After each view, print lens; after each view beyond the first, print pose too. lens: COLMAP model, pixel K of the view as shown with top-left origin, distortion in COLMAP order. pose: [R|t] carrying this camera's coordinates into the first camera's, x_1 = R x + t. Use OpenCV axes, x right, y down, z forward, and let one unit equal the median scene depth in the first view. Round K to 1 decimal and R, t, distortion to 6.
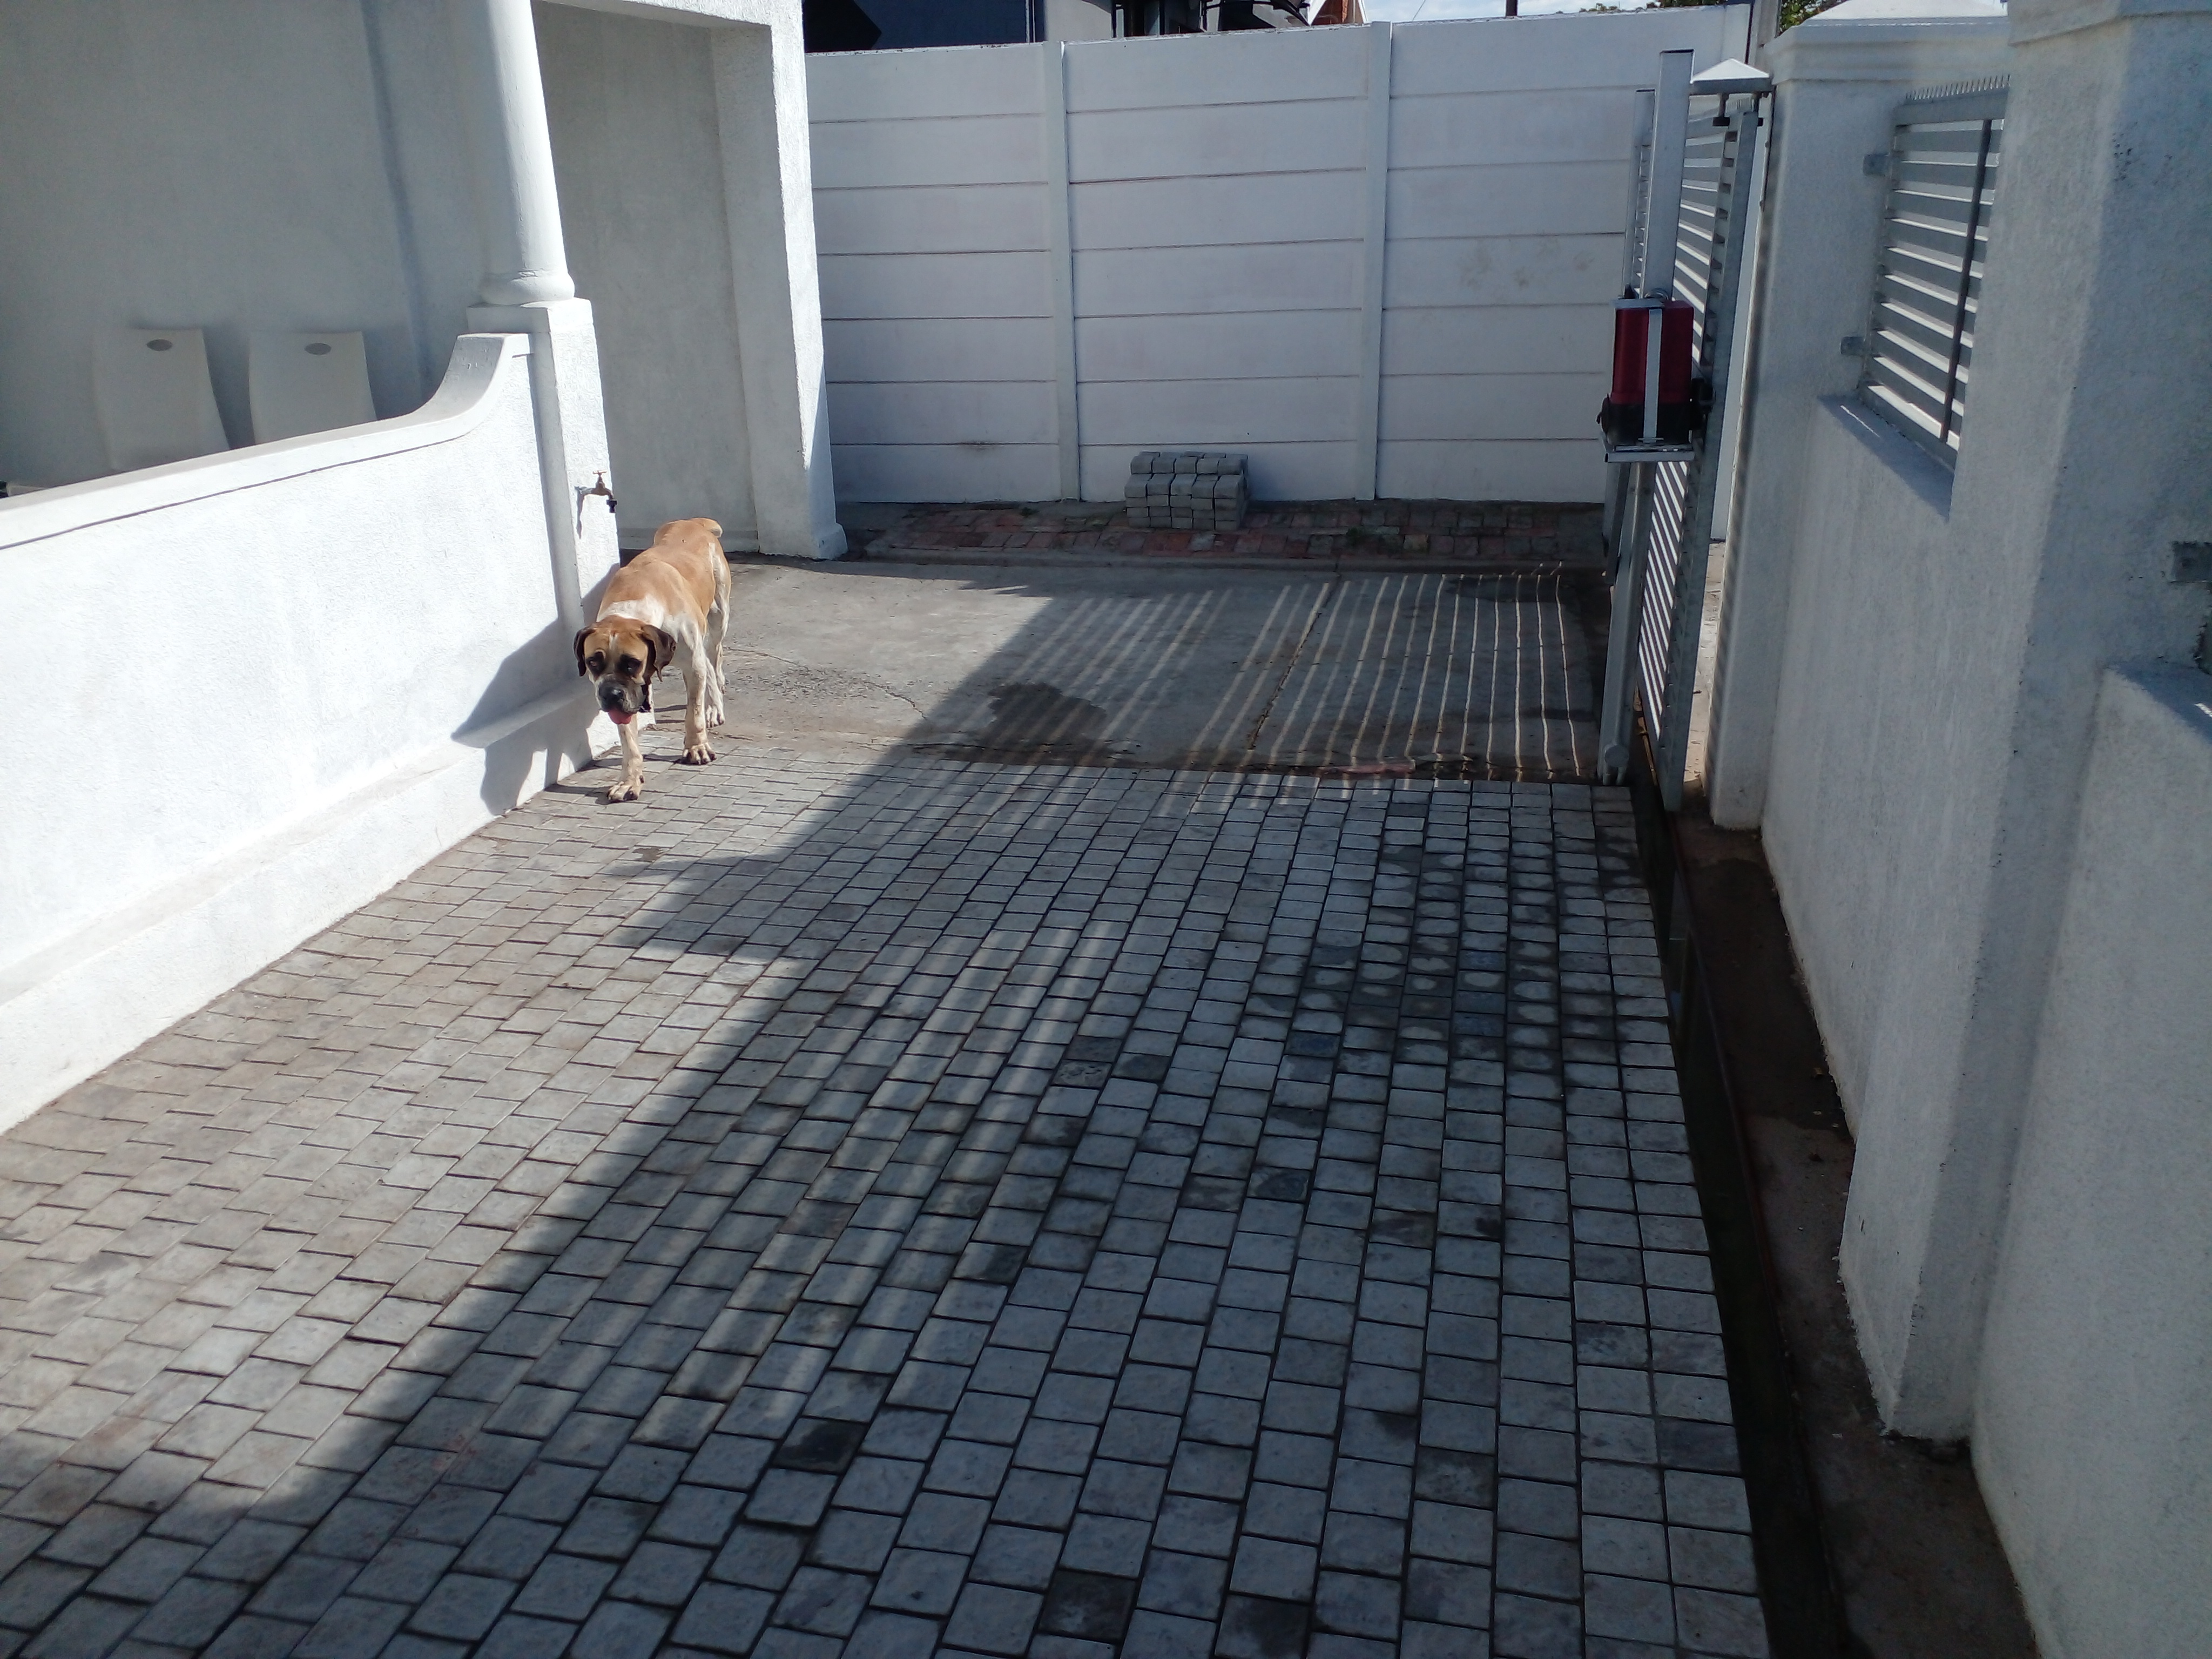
lens RADIAL K [[1970.8, 0, 1106.0], [0, 1970.8, 829.5], [0, 0, 1]] dist [0.104153, -0.247402]
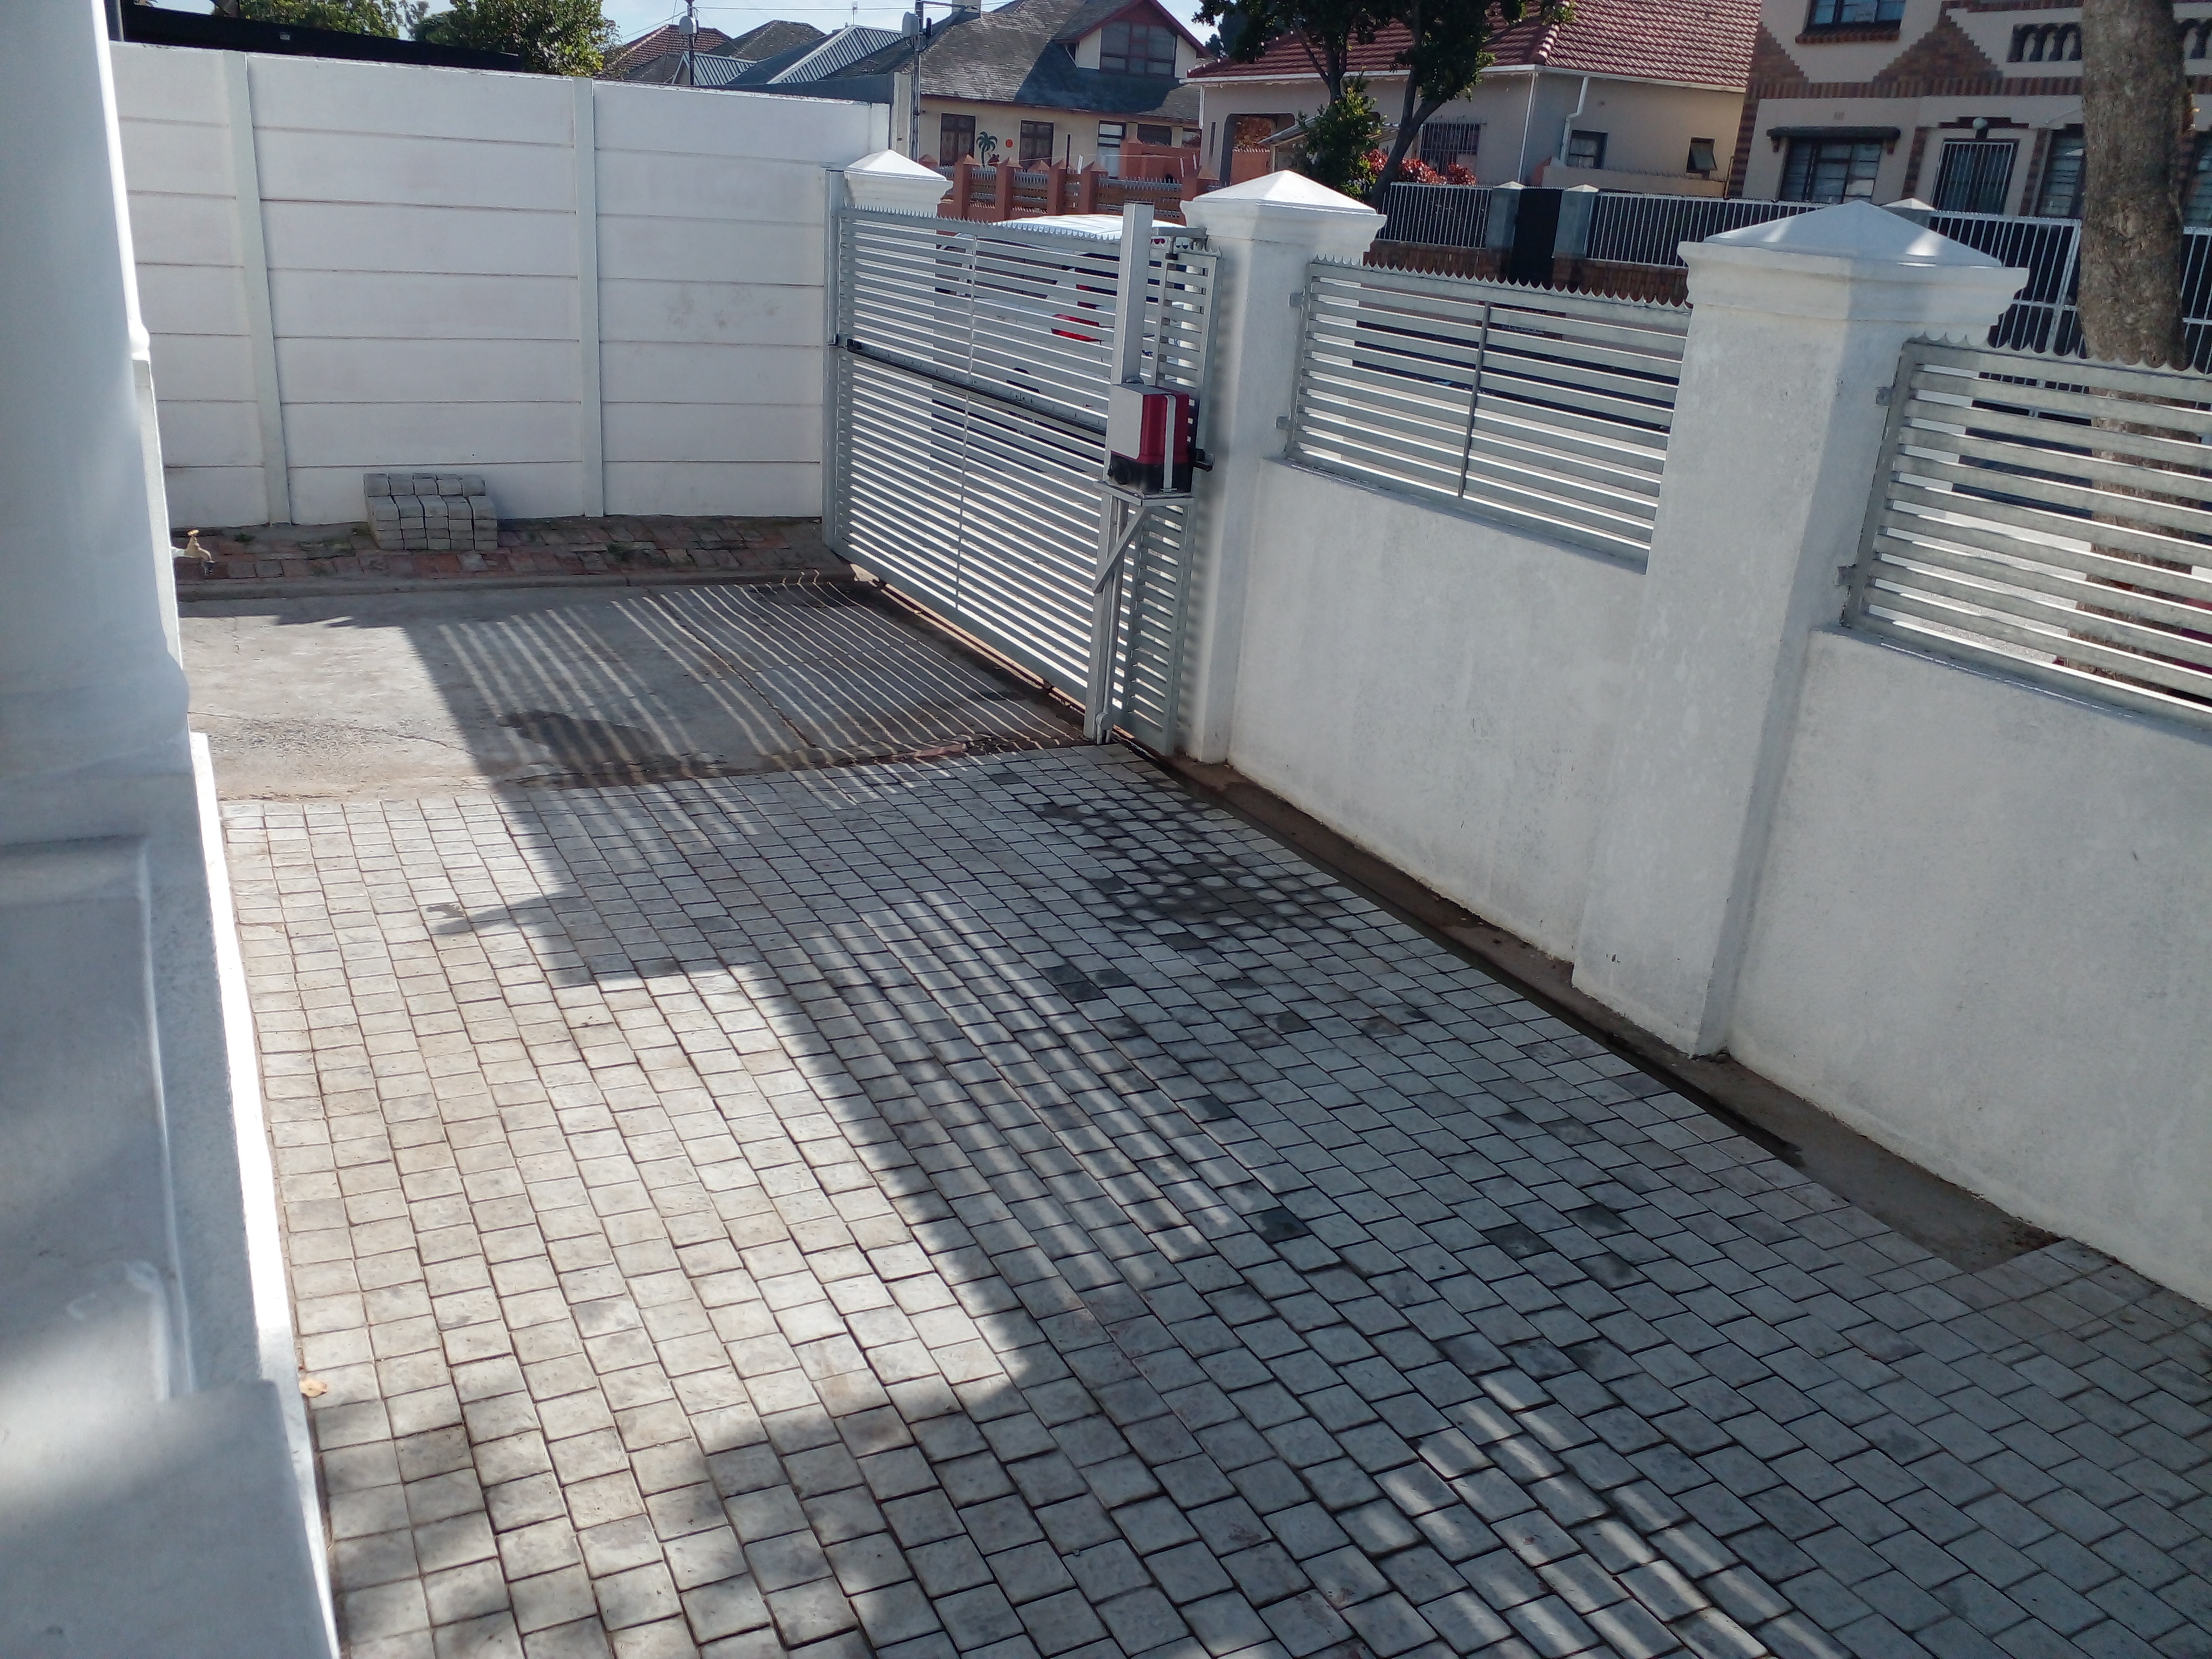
lens RADIAL K [[1884.2, 0, 1107.2], [0, 1884.2, 946.6], [0, 0, 1]] dist [0.169555, -0.301302]
pose [[0.741389, -0.184351, 0.645257, -0.713605], [0.127902, 0.982719, 0.133808, -0.067578], [-0.658774, -0.016674, 0.752156, 0.005349]]
